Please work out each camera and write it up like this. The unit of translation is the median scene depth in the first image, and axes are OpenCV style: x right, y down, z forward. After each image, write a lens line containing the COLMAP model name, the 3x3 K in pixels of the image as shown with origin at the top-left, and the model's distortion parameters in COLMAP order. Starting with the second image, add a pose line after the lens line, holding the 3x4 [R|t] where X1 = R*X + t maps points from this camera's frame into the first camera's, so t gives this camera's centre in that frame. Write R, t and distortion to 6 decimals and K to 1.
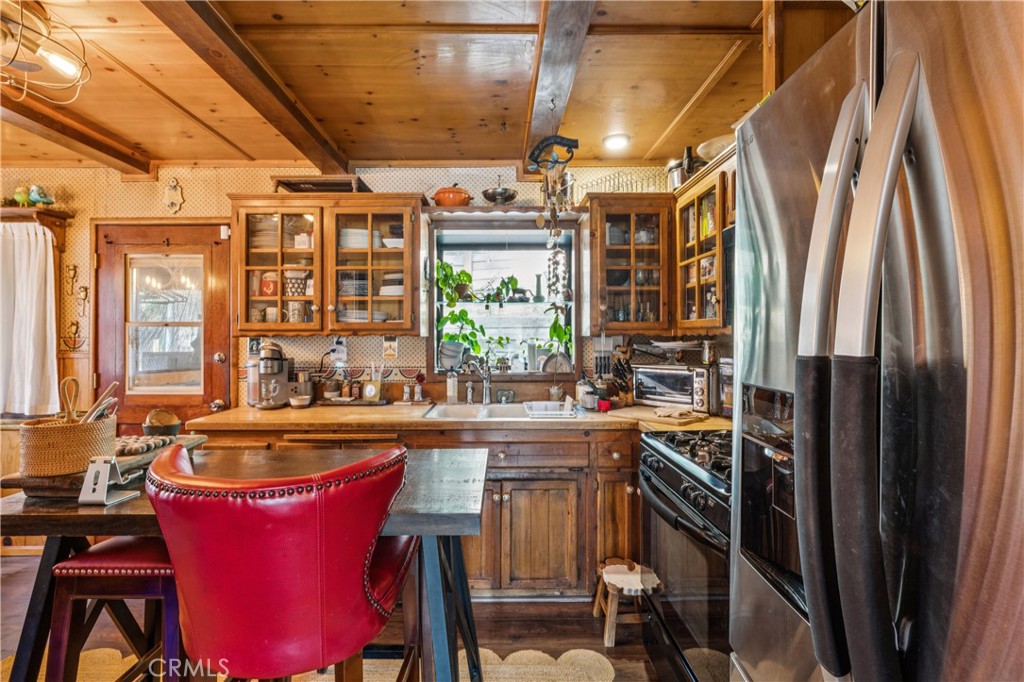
lens RADIAL K [[472.9, 0, 512.0], [0, 472.9, 341.0], [0, 0, 1]] dist [-0.002964, -0.000820]
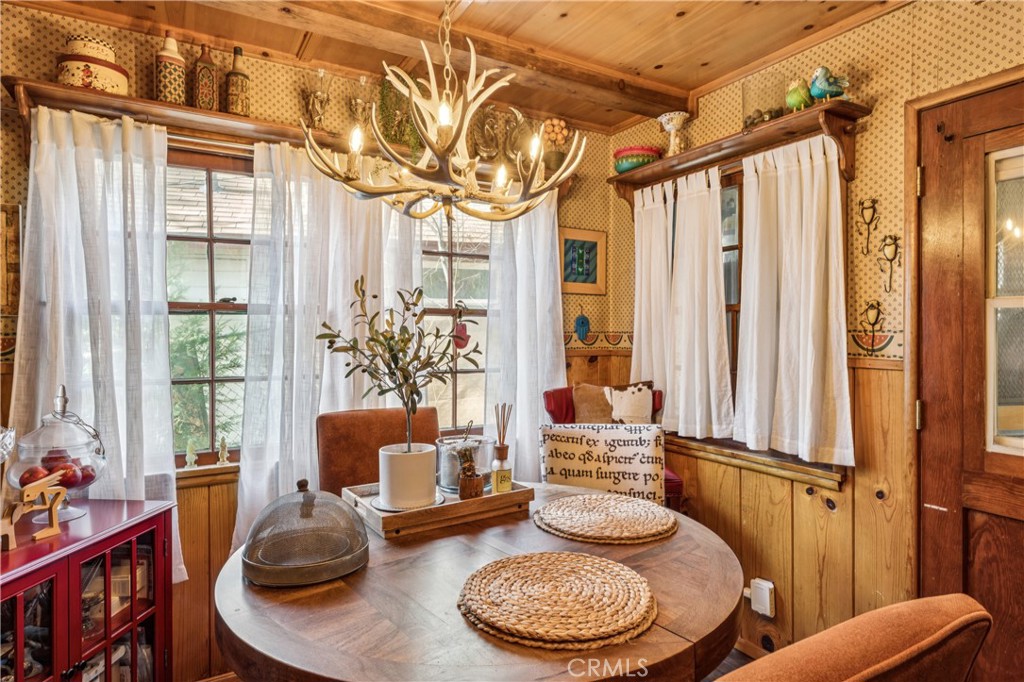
lens RADIAL K [[560.5, 0, 512.0], [0, 560.5, 341.0], [0, 0, 1]] dist [0.000042, 0.000020]
pose [[0.507280, 0.013338, -0.861678, -0.576994], [0.010426, 0.999712, 0.021612, -0.014104], [0.861718, -0.019947, 0.506995, 0.304178]]
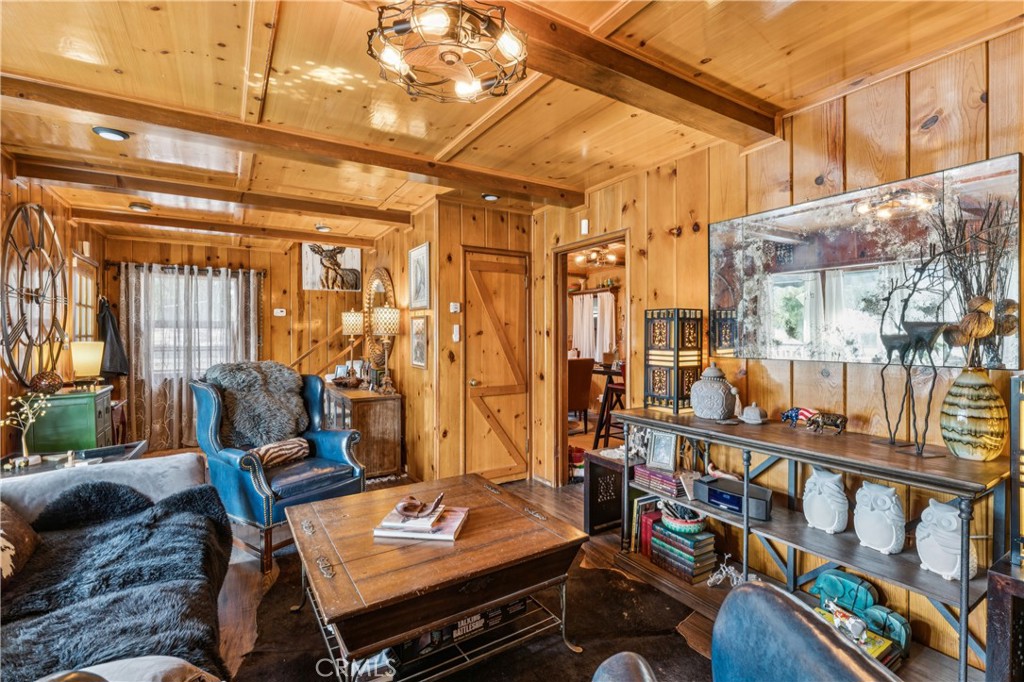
lens RADIAL K [[461.6, 0, 512.0], [0, 461.6, 341.0], [0, 0, 1]] dist [-0.000219, -0.000023]
pose [[0.526920, 0.009225, -0.849865, 0.892179], [0.003247, 0.999912, 0.012867, -0.007050], [0.849909, -0.009539, 0.526843, -0.820806]]
